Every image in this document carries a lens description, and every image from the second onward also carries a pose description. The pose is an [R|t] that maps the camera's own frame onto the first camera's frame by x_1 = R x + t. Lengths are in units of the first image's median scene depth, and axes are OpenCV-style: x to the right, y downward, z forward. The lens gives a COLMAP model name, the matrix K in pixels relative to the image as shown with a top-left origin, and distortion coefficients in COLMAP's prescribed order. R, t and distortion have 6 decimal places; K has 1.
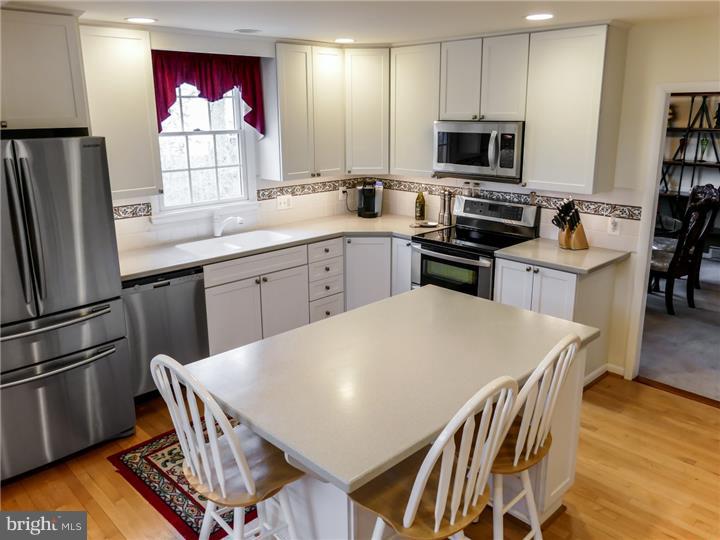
lens RADIAL K [[576.5, 0, 359.0], [0, 576.5, 248.5], [0, 0, 1]] dist [0.009420, 0.001522]
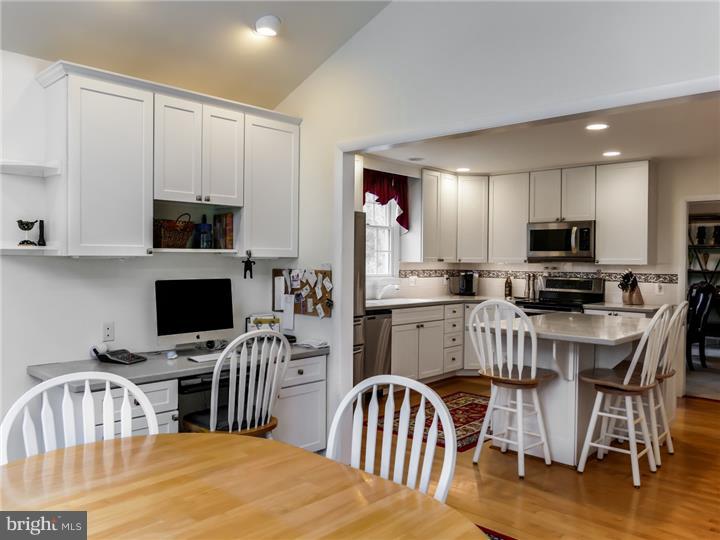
lens RADIAL K [[574.0, 0, 360.0], [0, 574.0, 270.0], [0, 0, 1]] dist [-0.011057, 0.004869]
pose [[0.998178, 0.016355, 0.058082, -0.396736], [-0.003179, 0.975483, -0.220050, 0.229405], [-0.060257, 0.219464, 0.973758, -0.383299]]
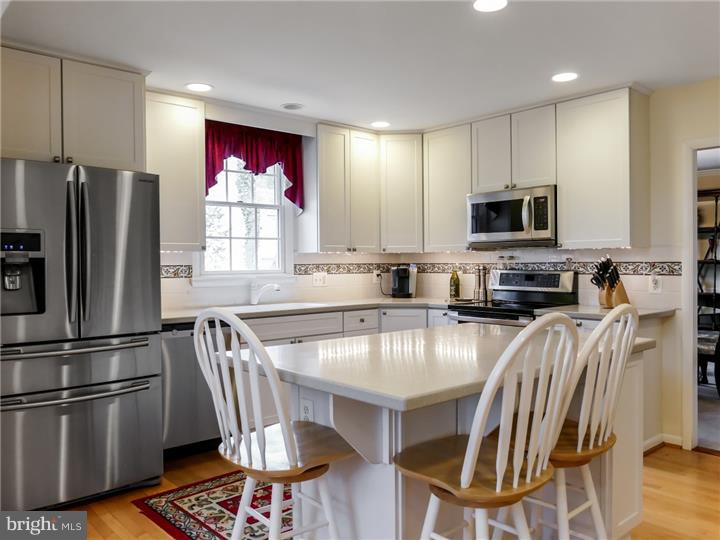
lens RADIAL K [[574.0, 0, 360.0], [0, 574.0, 270.0], [0, 0, 1]] dist [-0.011057, 0.004869]
pose [[0.999034, -0.001051, -0.043922, -0.017524], [-0.008765, 0.974852, -0.222679, 0.151538], [0.043052, 0.222849, 0.973902, 0.020696]]
